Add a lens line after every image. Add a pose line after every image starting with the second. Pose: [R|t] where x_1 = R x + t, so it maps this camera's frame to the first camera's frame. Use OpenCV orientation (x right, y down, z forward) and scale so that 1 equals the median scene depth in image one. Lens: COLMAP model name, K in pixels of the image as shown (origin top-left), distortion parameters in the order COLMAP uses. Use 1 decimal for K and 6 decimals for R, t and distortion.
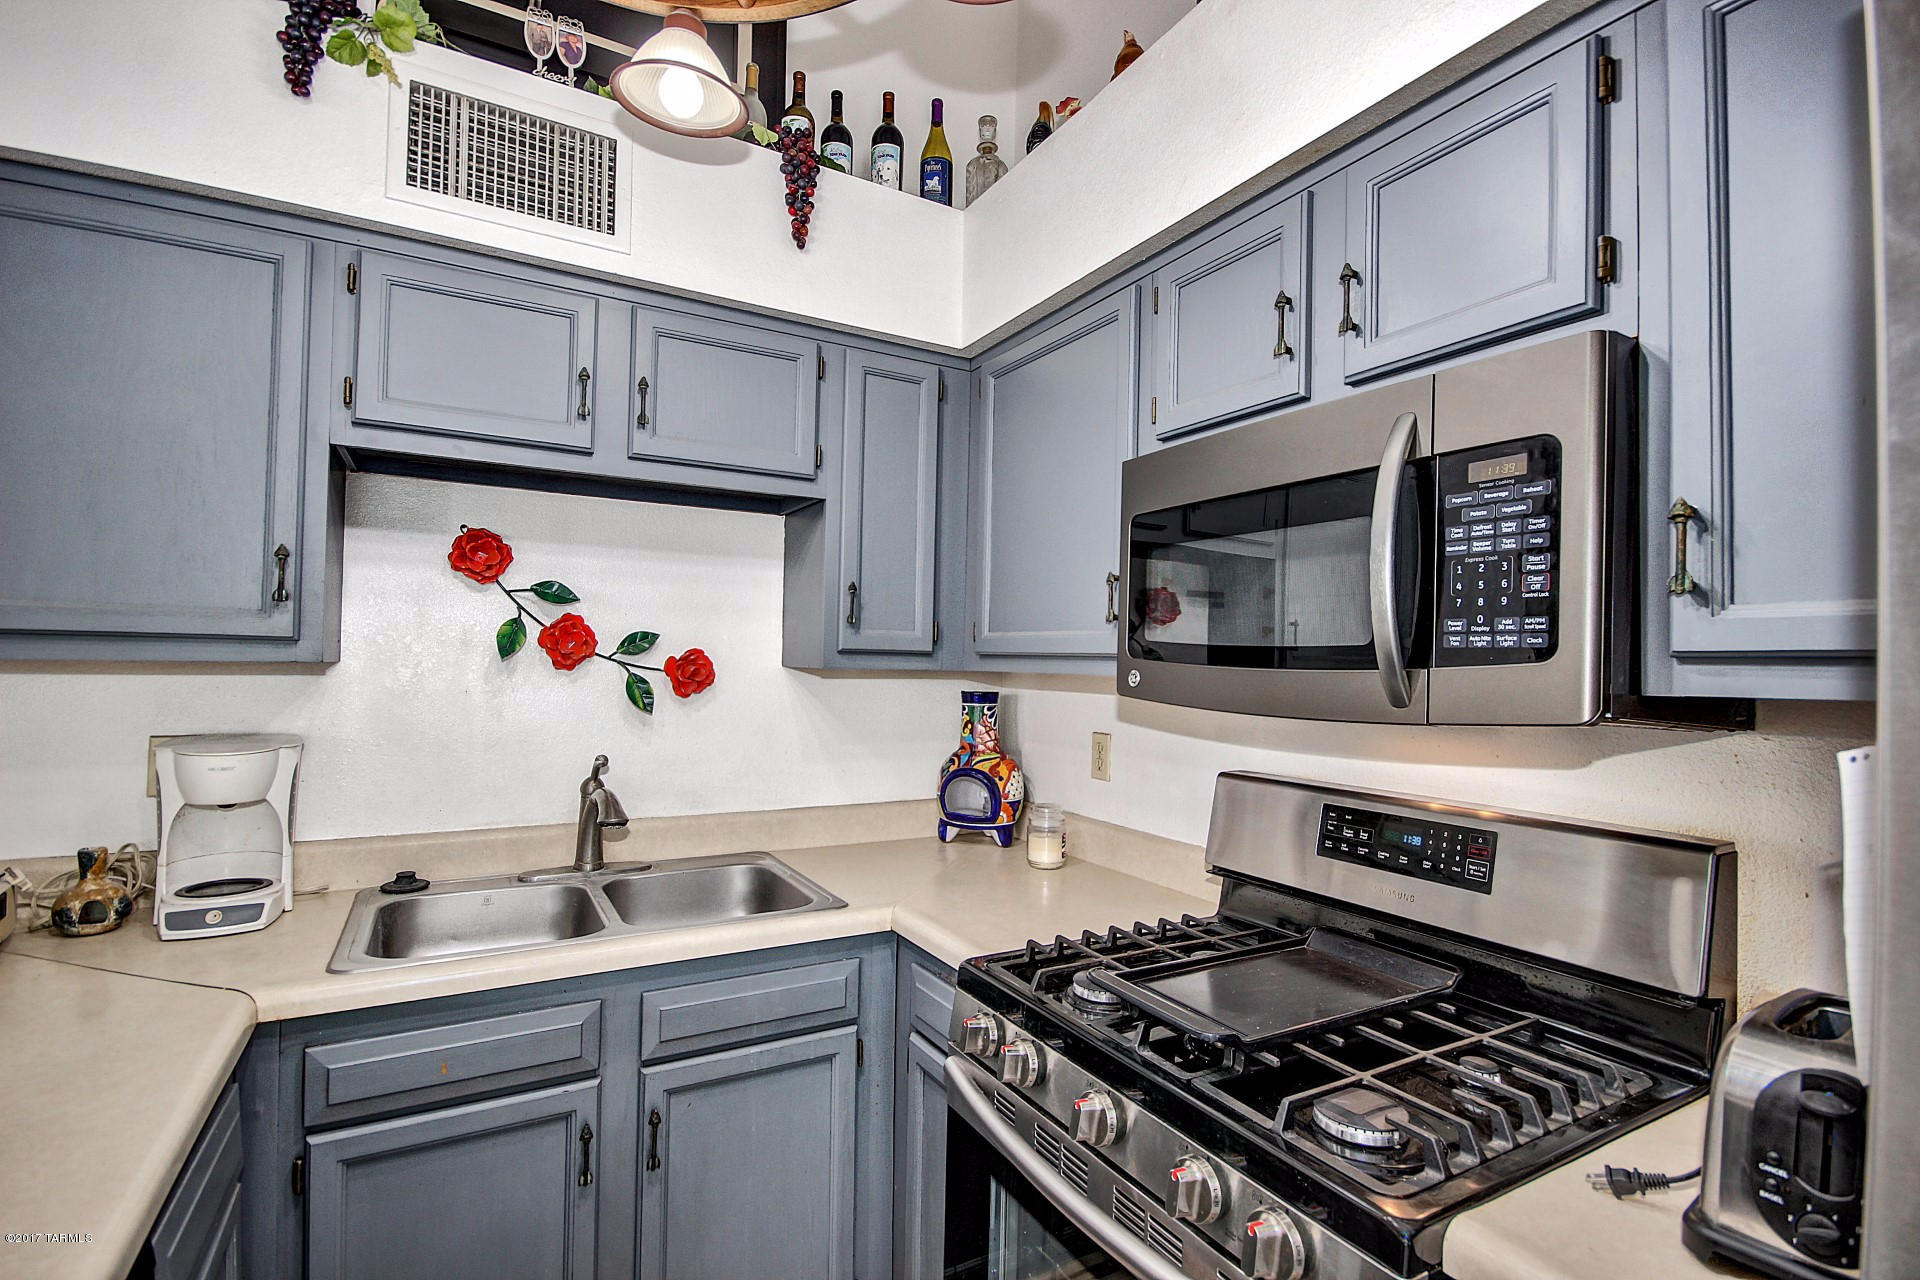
lens RADIAL K [[882.0, 0, 961.3], [0, 882.0, 647.5], [0, 0, 1]] dist [0.000006, -0.005441]
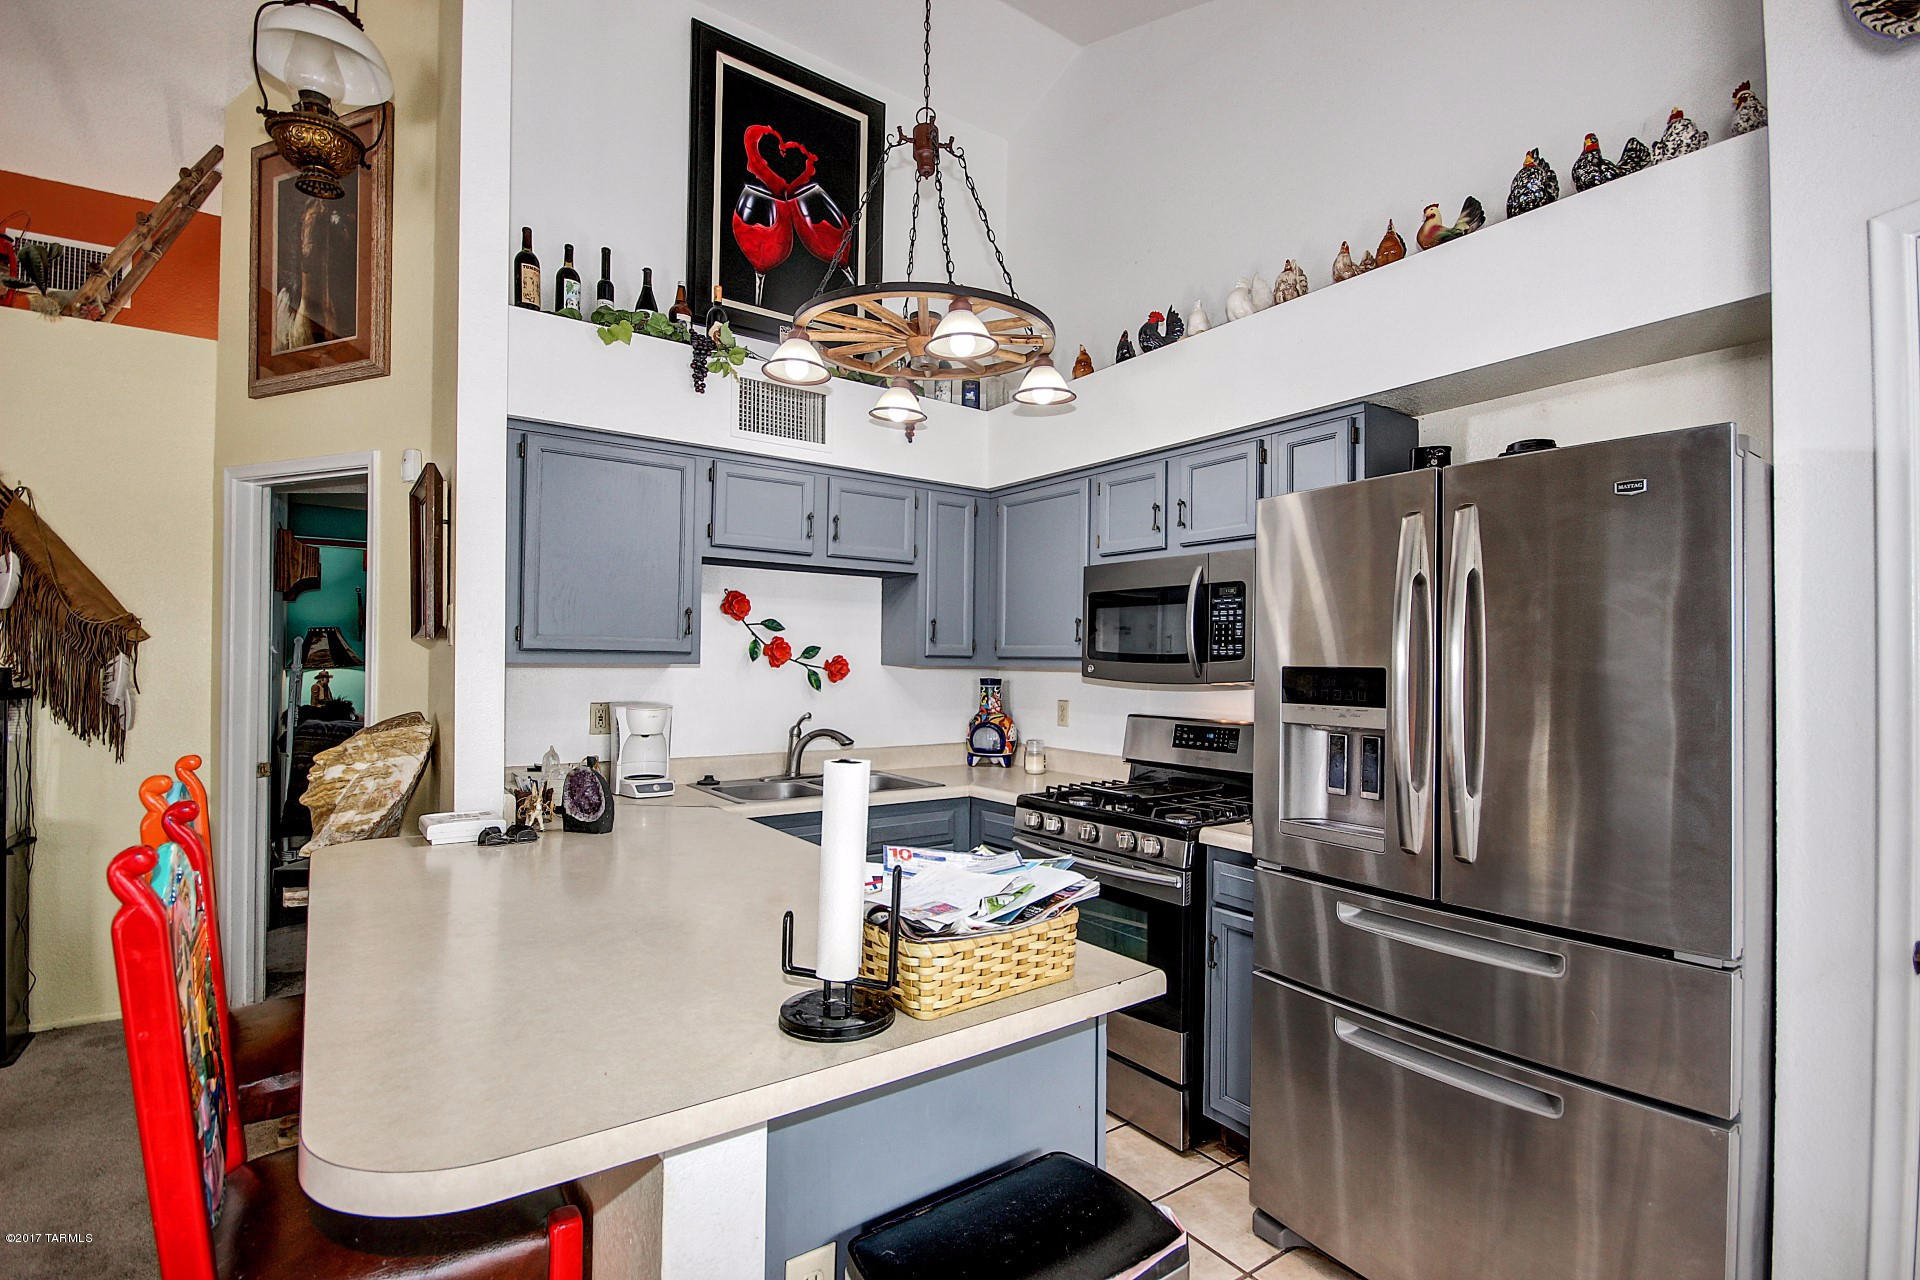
lens RADIAL K [[882.0, 0, 956.8], [0, 882.0, 646.2], [0, 0, 1]] dist [0.000006, -0.005441]
pose [[0.994304, -0.005562, 0.106434, -0.287363], [0.005587, 0.999984, 0.000066, -0.016884], [-0.106433, 0.000529, 0.994320, -0.888431]]
